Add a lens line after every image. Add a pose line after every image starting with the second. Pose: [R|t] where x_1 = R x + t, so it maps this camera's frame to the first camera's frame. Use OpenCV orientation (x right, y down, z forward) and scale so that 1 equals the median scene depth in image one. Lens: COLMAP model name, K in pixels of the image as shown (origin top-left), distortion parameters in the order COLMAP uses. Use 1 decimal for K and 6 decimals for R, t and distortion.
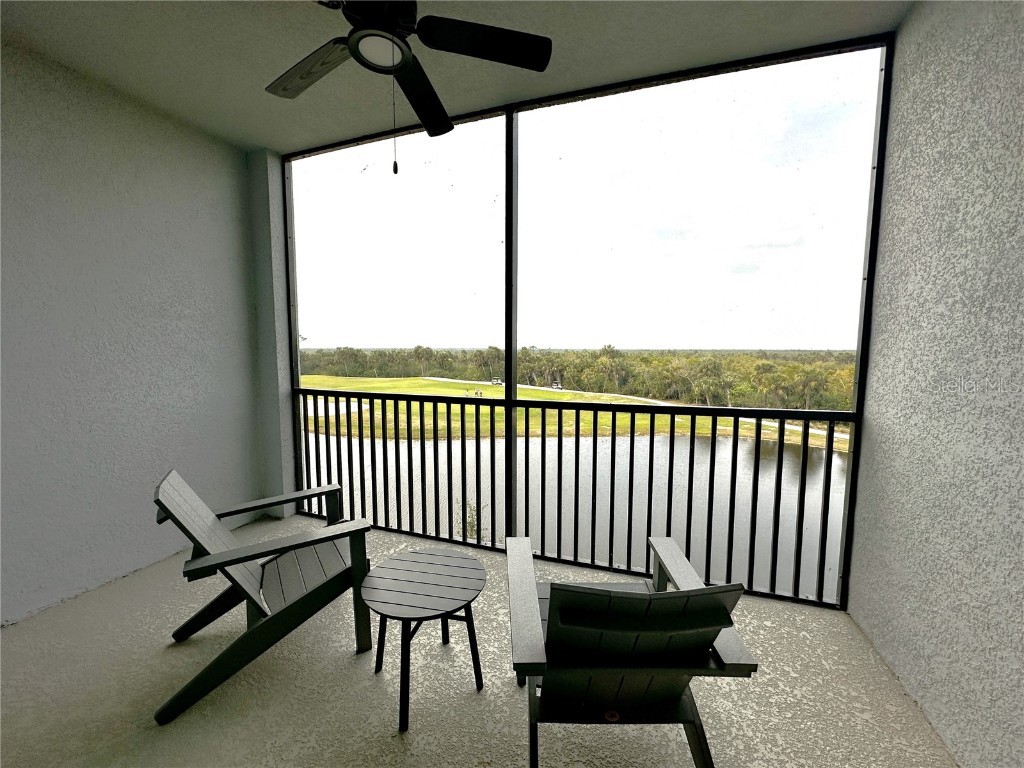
lens RADIAL K [[407.3, 0, 512.0], [0, 407.3, 384.0], [0, 0, 1]] dist [-0.001666, -0.000108]
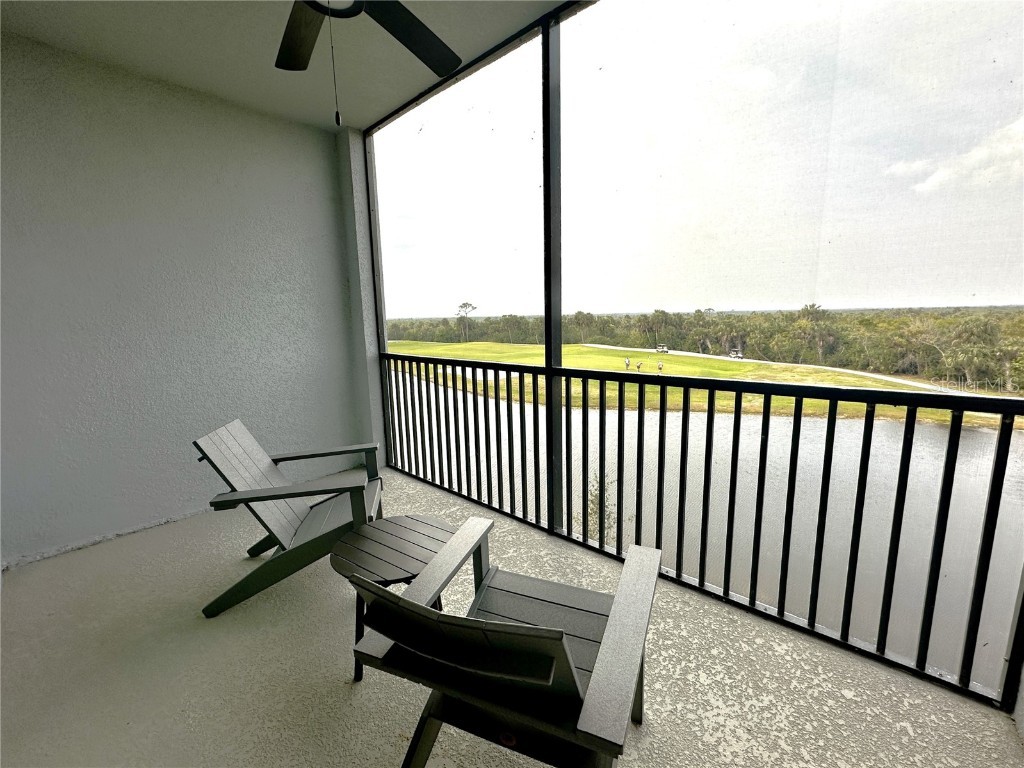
lens RADIAL K [[418.6, 0, 512.0], [0, 418.6, 384.0], [0, 0, 1]] dist [-0.000190, 0.000149]
pose [[0.926073, 0.038043, -0.375422, 0.215447], [-0.008450, 0.996746, 0.080159, 0.000928], [0.377250, -0.071061, 0.923381, 0.094657]]
